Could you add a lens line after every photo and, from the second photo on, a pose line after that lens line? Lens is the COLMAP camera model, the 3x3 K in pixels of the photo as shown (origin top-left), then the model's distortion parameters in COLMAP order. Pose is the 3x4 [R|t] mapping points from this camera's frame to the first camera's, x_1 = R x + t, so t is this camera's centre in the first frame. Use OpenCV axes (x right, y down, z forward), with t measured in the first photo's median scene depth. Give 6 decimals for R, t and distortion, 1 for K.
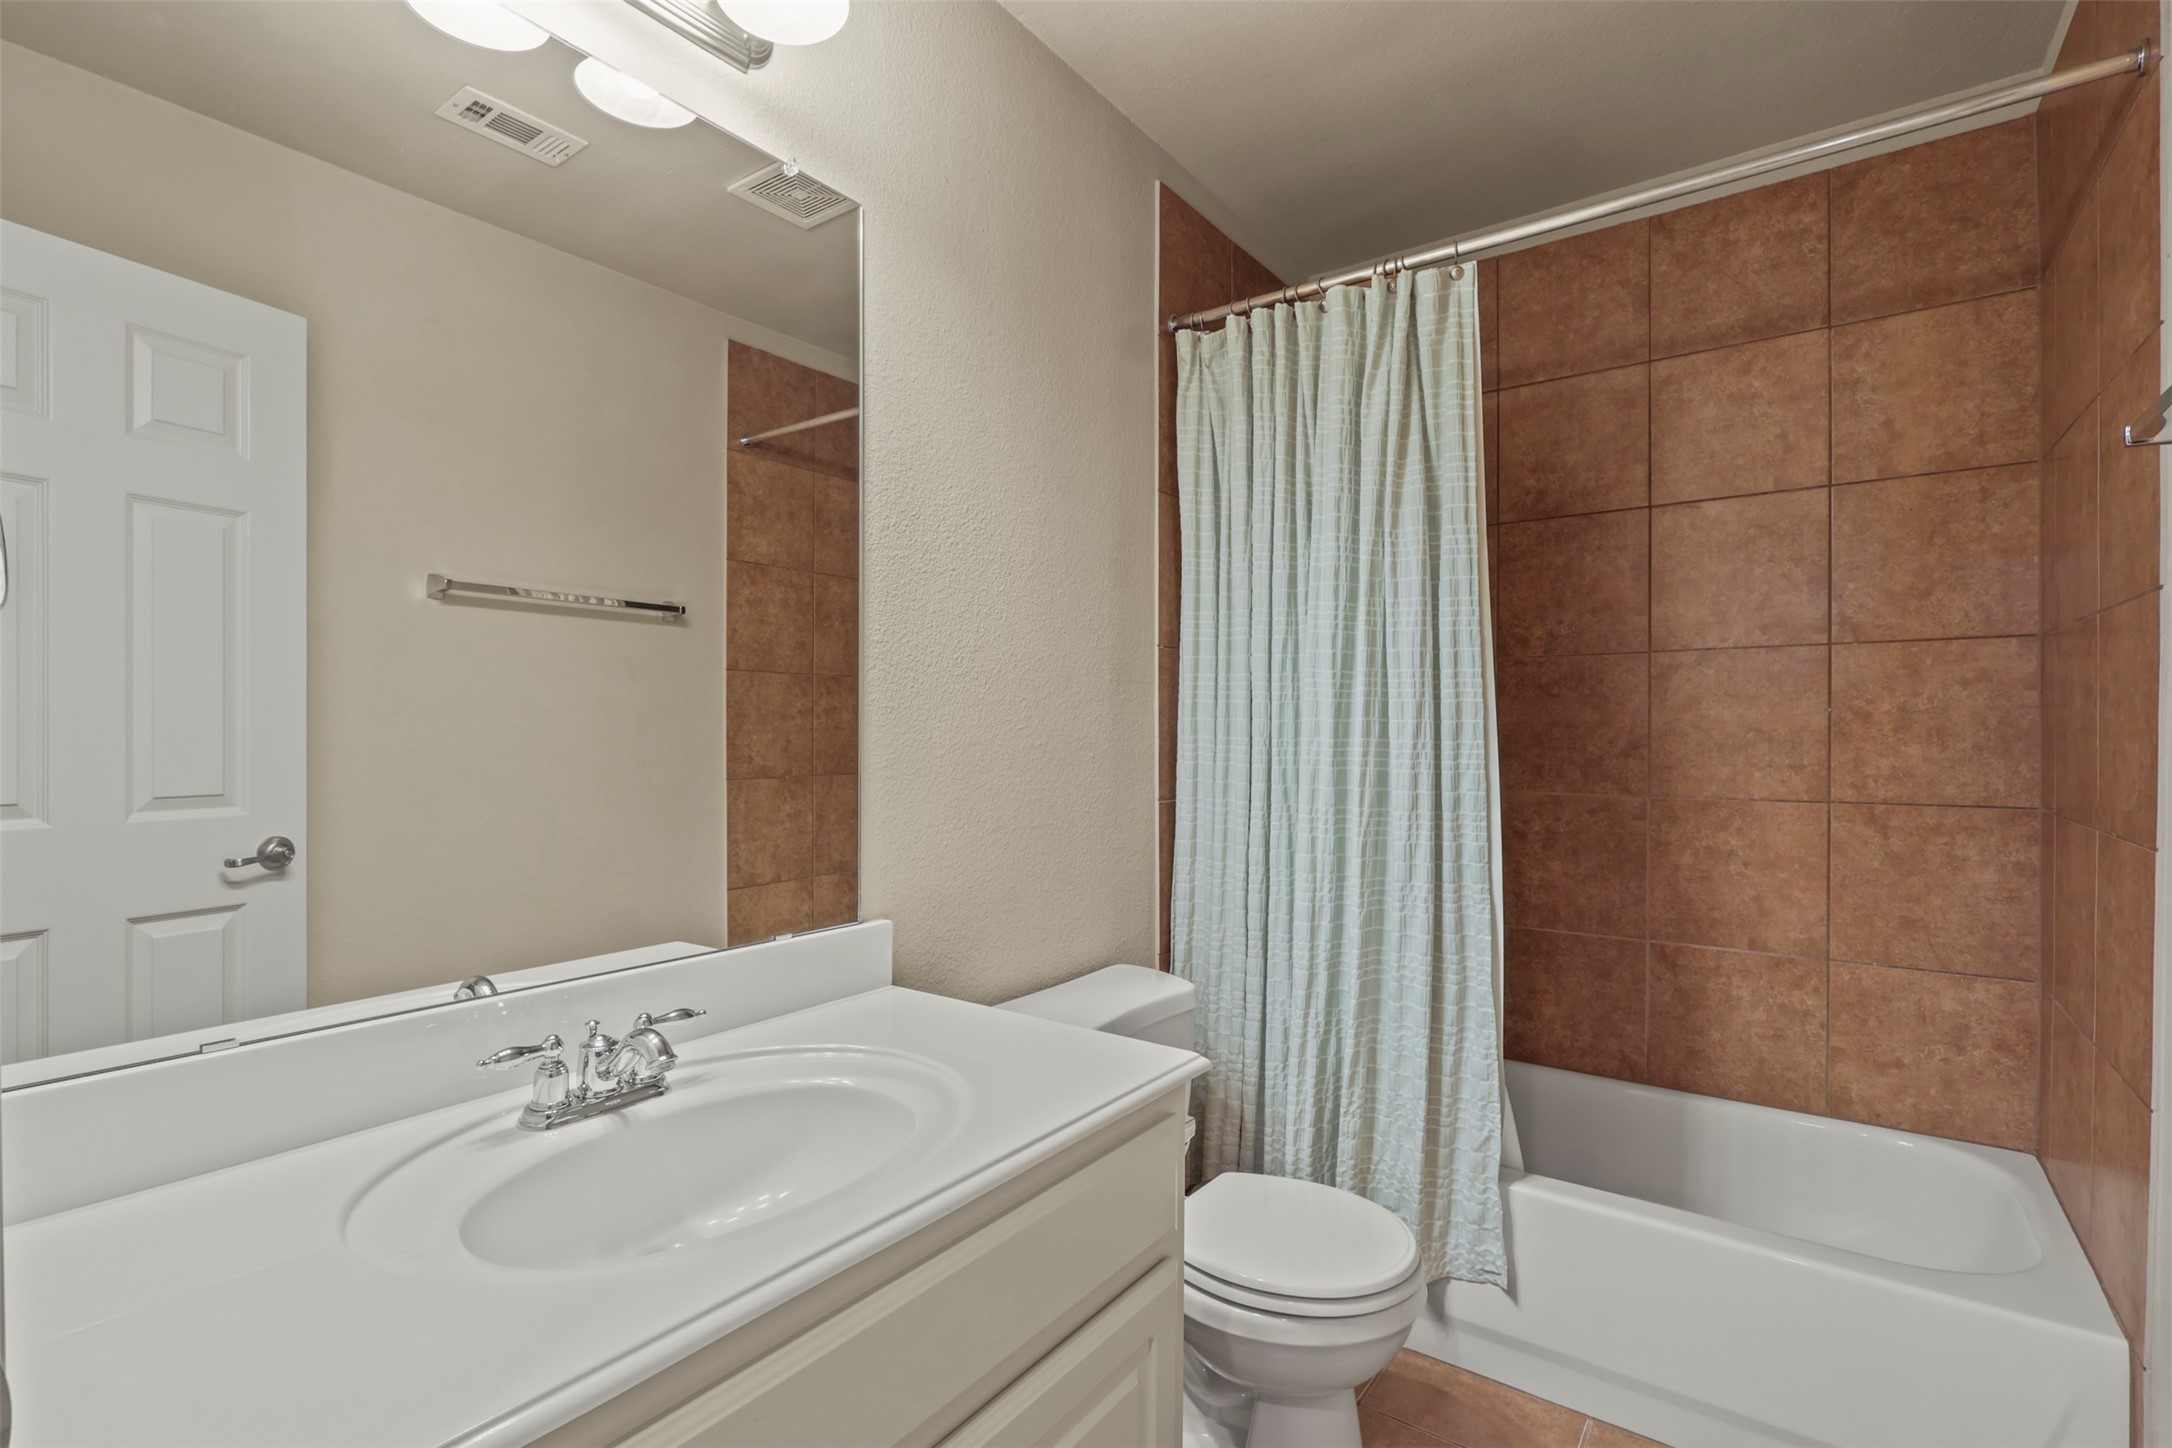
lens RADIAL K [[1006.7, 0, 1078.8], [0, 1006.7, 725.0], [0, 0, 1]] dist [-0.002727, -0.000277]
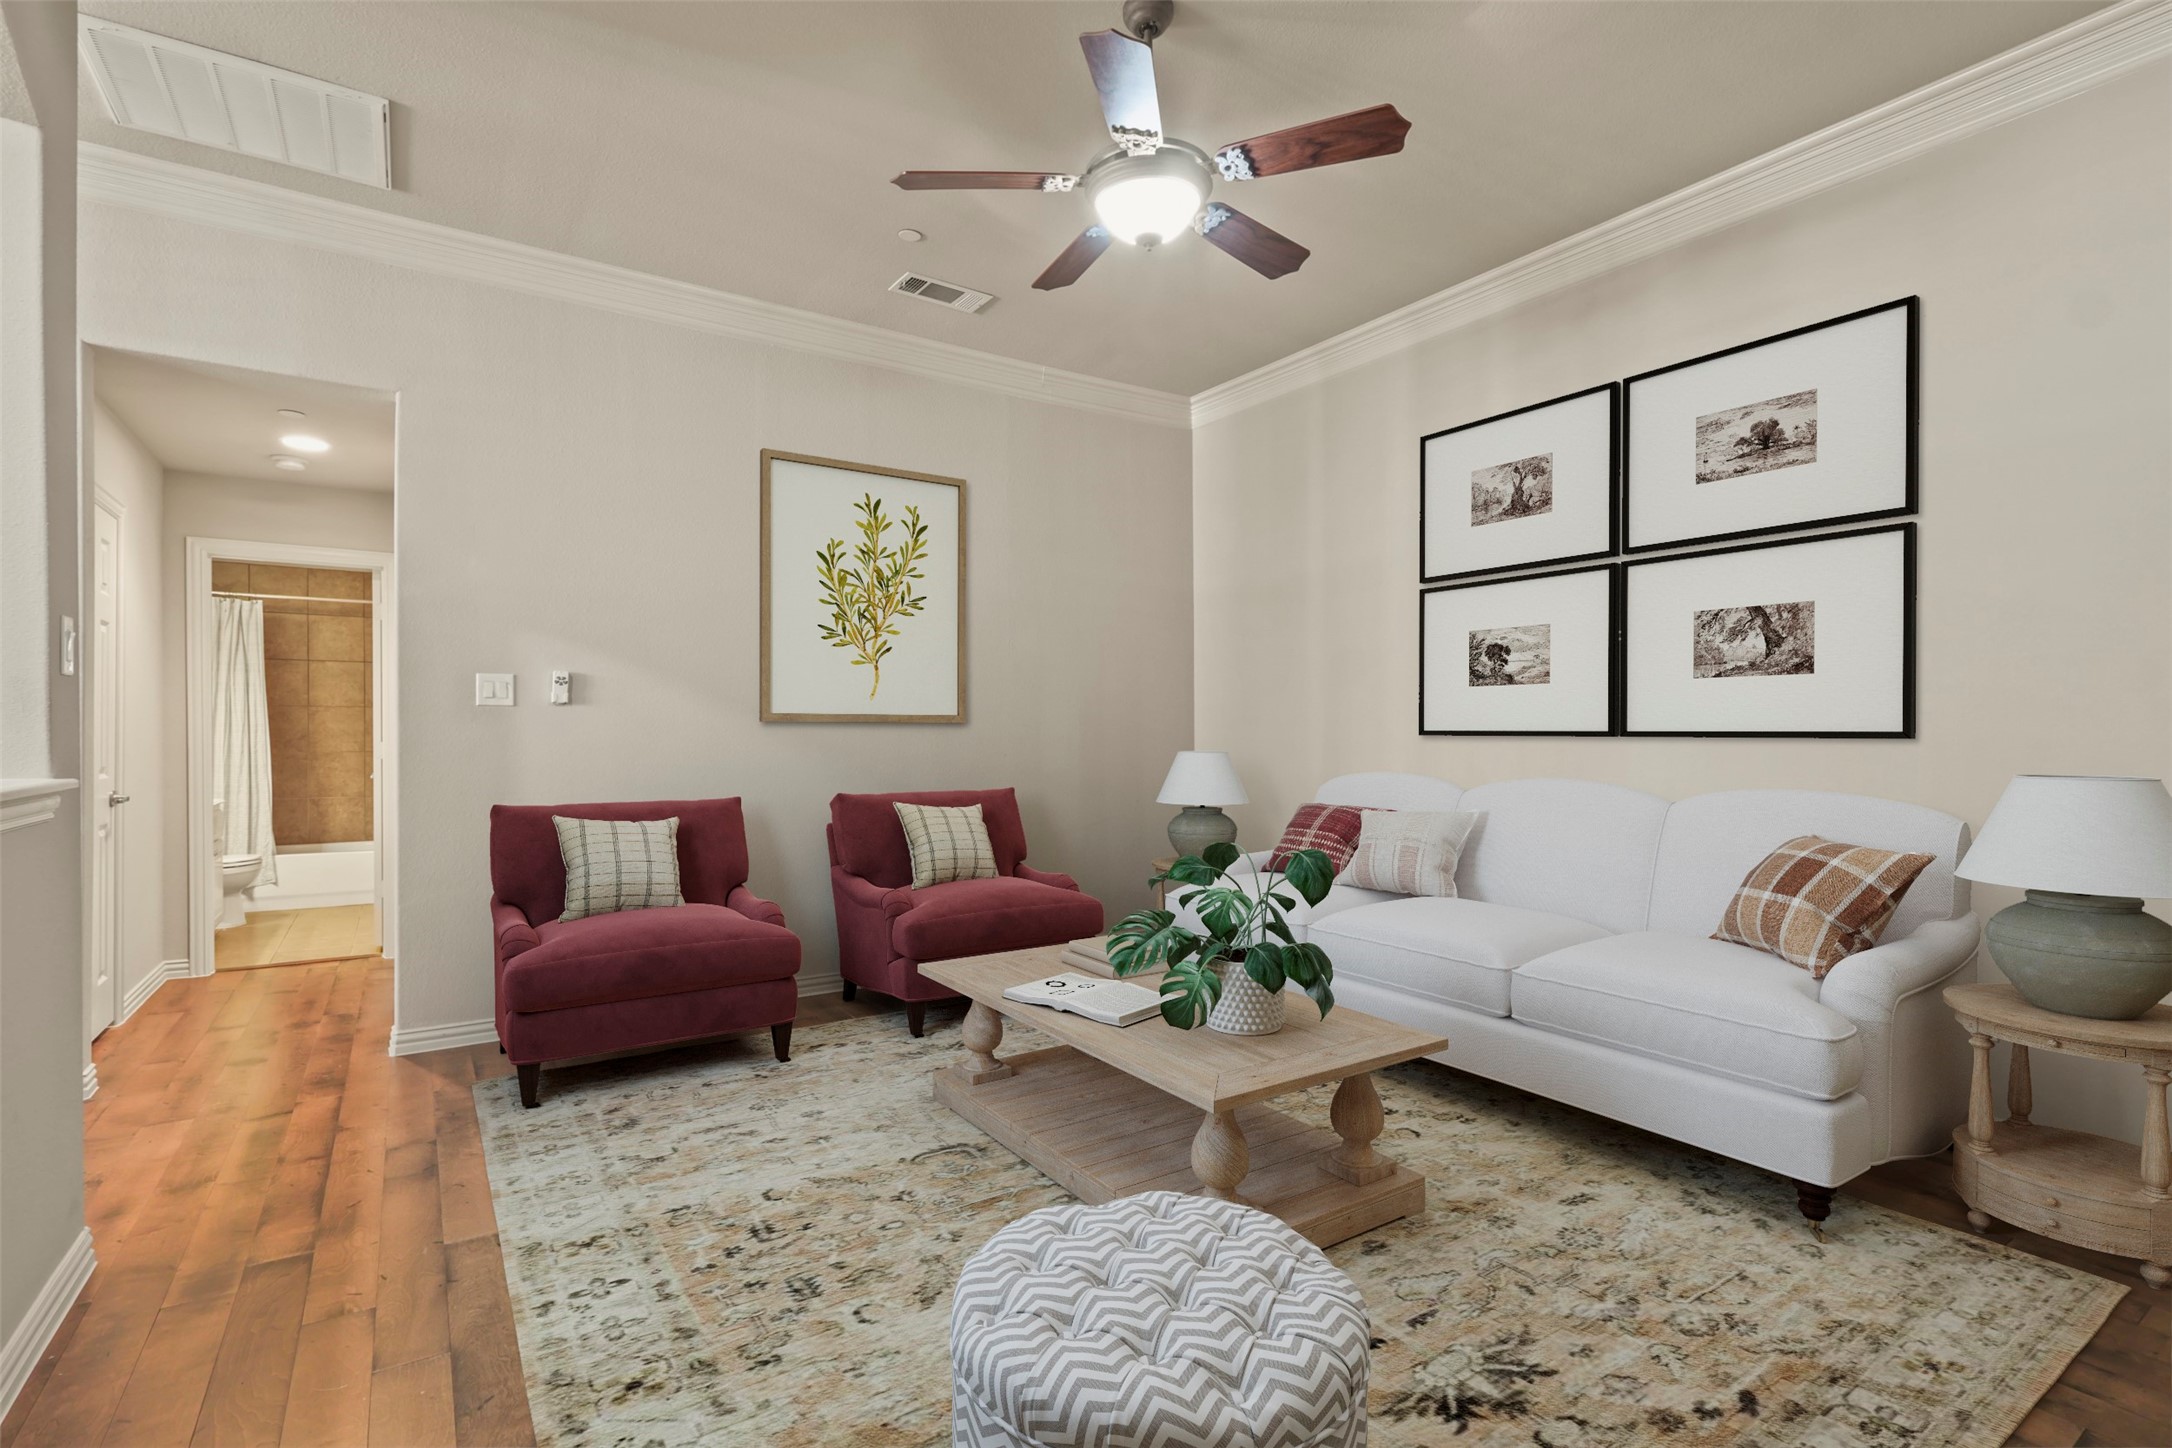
lens RADIAL K [[1006.7, 0, 1078.8], [0, 1006.7, 725.0], [0, 0, 1]] dist [-0.002727, -0.000277]
pose [[0.339574, -0.002188, 0.940577, -1.600446], [0.005549, 0.999985, 0.000323, -0.002036], [-0.940563, 0.005110, 0.339581, -2.376772]]
